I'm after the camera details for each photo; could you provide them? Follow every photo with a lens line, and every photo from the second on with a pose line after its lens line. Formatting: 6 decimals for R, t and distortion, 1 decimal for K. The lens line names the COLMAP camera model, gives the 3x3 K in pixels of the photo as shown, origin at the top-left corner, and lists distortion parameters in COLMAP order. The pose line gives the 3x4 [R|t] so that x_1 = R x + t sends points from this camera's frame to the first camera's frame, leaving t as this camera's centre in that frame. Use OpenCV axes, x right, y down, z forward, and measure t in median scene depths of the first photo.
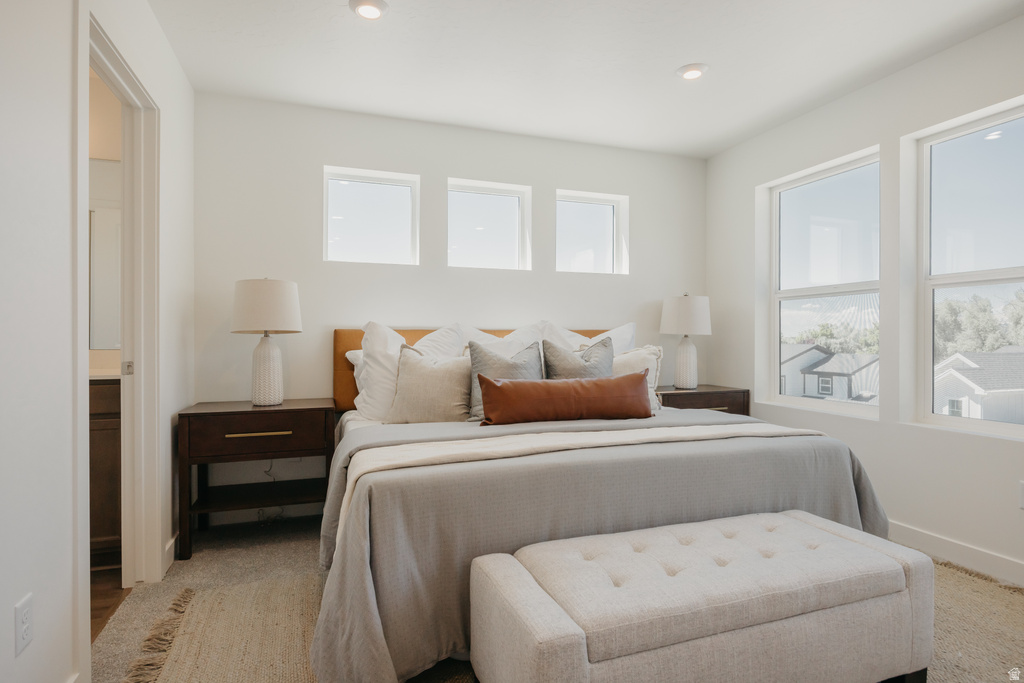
lens RADIAL K [[541.0, 0, 518.8], [0, 541.0, 346.7], [0, 0, 1]] dist [-0.009014, 0.000382]
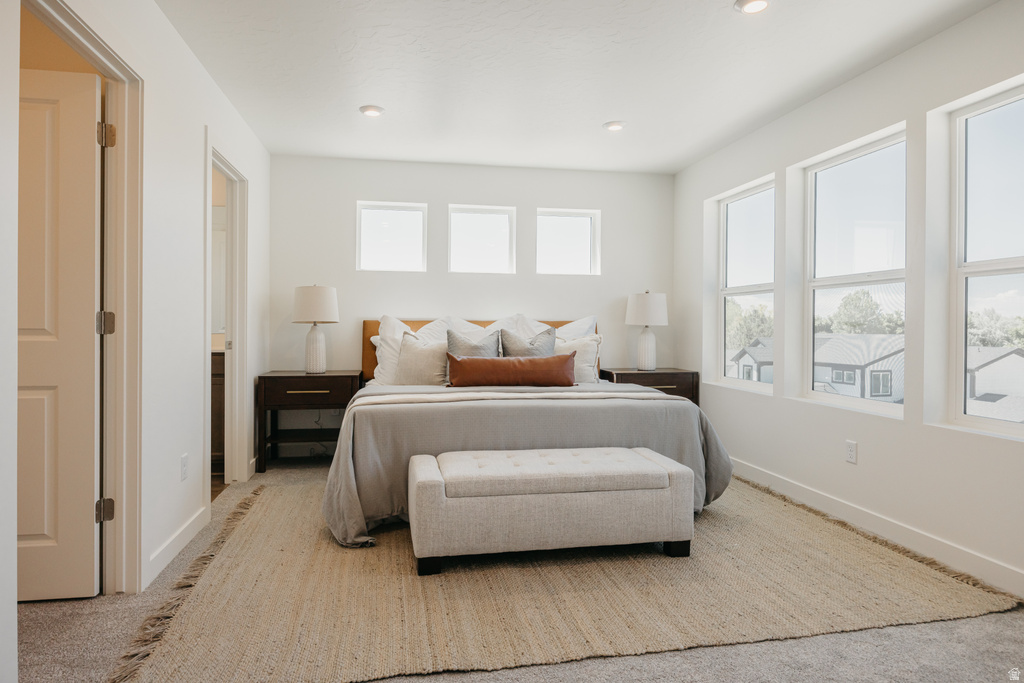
lens RADIAL K [[589.2, 0, 501.0], [0, 589.2, 335.5], [0, 0, 1]] dist [-0.015278, -0.001554]
pose [[0.983328, 0.007886, -0.181672, 0.300208], [-0.007647, 0.999969, 0.002019, 0.000902], [0.181682, -0.000596, 0.983357, -0.443420]]
